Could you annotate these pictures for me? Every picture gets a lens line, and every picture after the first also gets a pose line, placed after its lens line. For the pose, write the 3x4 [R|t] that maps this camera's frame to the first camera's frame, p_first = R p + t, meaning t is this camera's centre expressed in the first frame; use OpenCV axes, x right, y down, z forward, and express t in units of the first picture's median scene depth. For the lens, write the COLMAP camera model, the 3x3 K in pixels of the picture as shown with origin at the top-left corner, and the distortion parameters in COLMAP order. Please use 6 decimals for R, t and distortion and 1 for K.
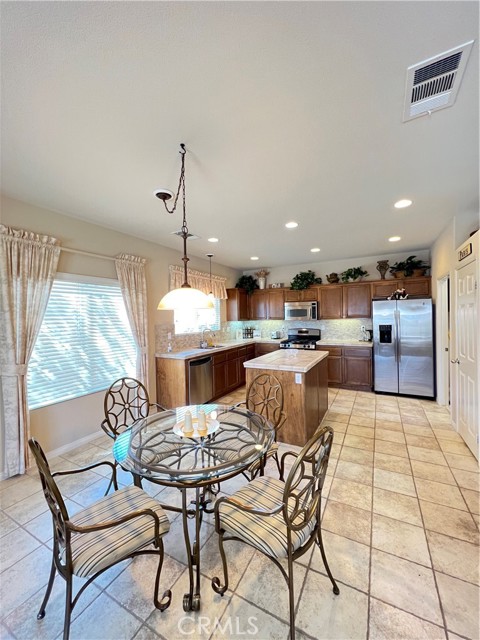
lens RADIAL K [[254.6, 0, 240.0], [0, 254.6, 320.0], [0, 0, 1]] dist [0.000221, -0.000001]
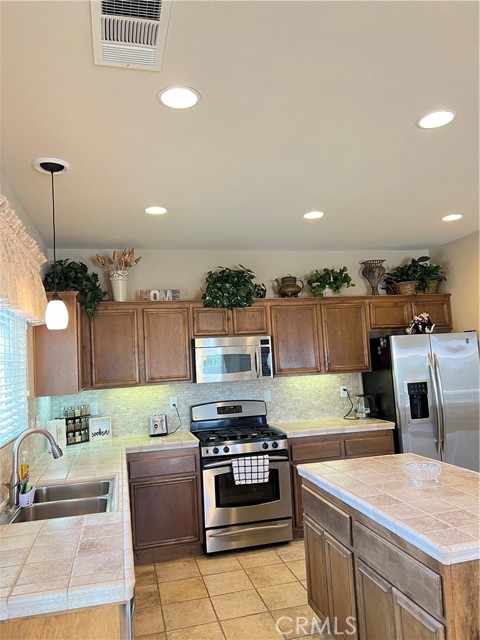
lens RADIAL K [[476.3, 0, 240.0], [0, 476.3, 320.0], [0, 0, 1]] dist [0.047288, -0.000387]
pose [[0.733913, 0.035546, 0.678313, -0.296221], [0.047302, 0.993531, -0.103244, -0.018644], [-0.677595, 0.107858, 0.727483, 0.452048]]
